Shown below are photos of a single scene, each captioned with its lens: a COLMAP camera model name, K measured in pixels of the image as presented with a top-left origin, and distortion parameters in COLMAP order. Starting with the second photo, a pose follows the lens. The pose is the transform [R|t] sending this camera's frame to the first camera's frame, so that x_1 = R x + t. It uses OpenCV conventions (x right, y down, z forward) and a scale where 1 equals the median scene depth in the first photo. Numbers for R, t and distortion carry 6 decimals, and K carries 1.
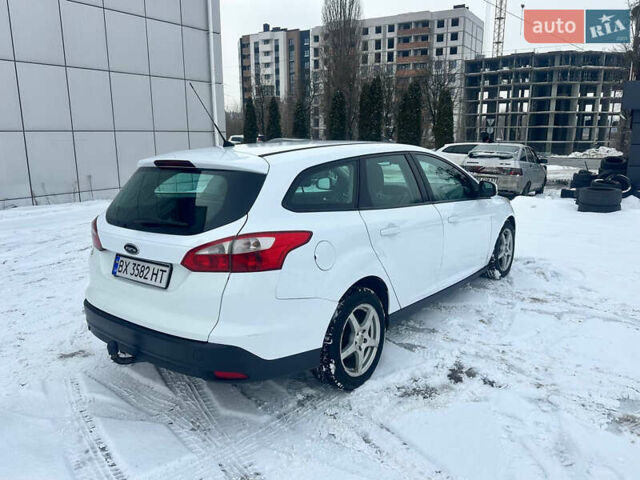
lens RADIAL K [[473.5, 0, 320.0], [0, 473.5, 240.0], [0, 0, 1]] dist [0.074446, -0.107062]
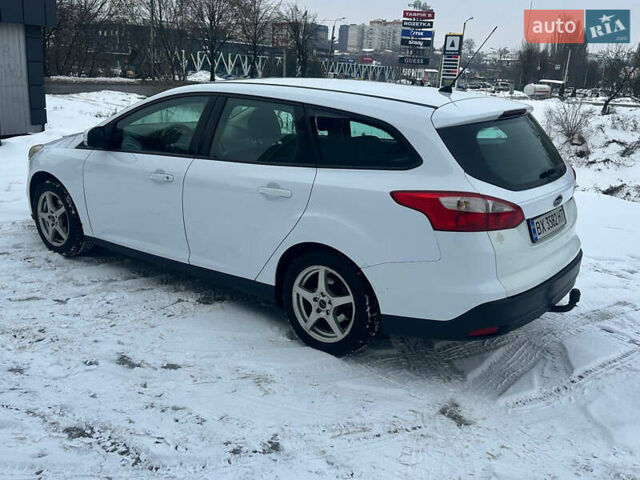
lens RADIAL K [[616.3, 0, 323.9], [0, 616.3, 244.6], [0, 0, 1]] dist [0.163129, -0.304902]
pose [[-0.014949, -0.271731, 0.962257, -1.274701], [0.163230, 0.948791, 0.270464, -0.250579], [-0.986475, 0.161113, 0.030171, 1.107370]]
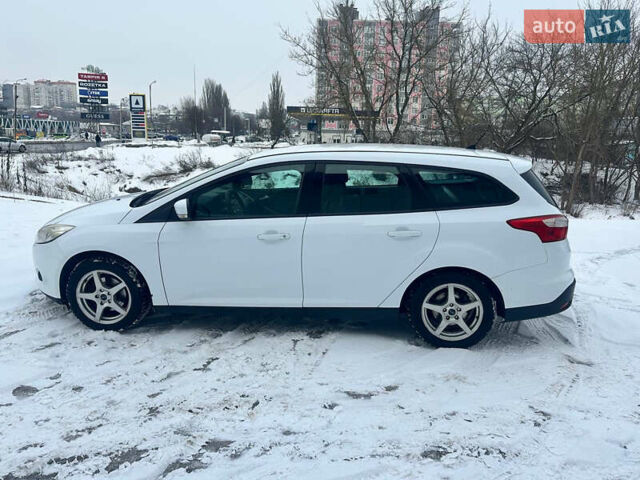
lens RADIAL K [[509.5, 0, 320.0], [0, 509.5, 240.0], [0, 0, 1]] dist [0.103060, -0.147024]
pose [[-0.537032, -0.182629, 0.823555, -1.060515], [0.164313, 0.934937, 0.314475, -0.427605], [-0.827404, 0.304204, -0.472083, 1.870328]]
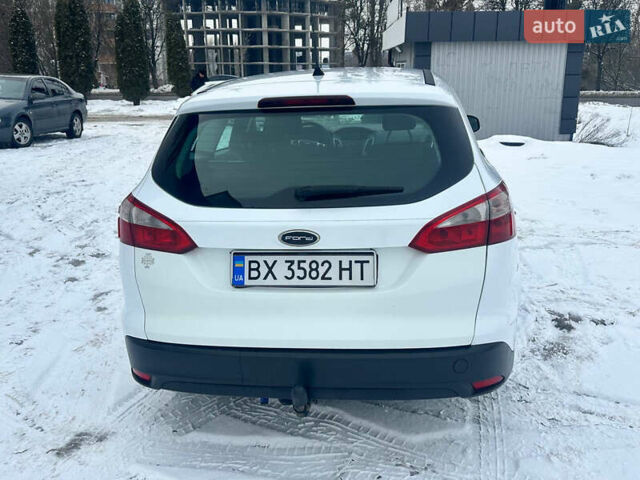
lens RADIAL K [[566.0, 0, 320.0], [0, 566.0, 240.0], [0, 0, 1]] dist [0.130257, -0.212756]
pose [[0.852924, -0.153999, 0.498803, -0.567984], [0.120356, 0.987766, 0.099158, -0.038412], [-0.507971, -0.024540, 0.861025, 0.251304]]
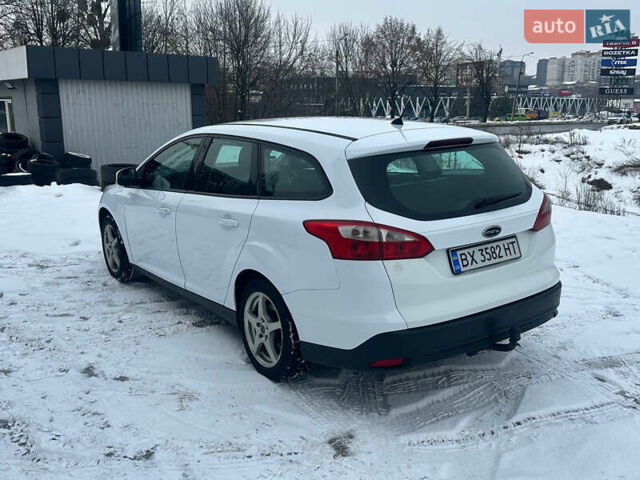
lens RADIAL K [[616.3, 0, 323.9], [0, 616.3, 244.6], [0, 0, 1]] dist [0.163129, -0.304902]
pose [[0.276301, -0.208216, 0.938245, -1.259022], [0.207544, 0.966141, 0.153287, -0.164349], [-0.938394, 0.152374, 0.310159, 0.707460]]
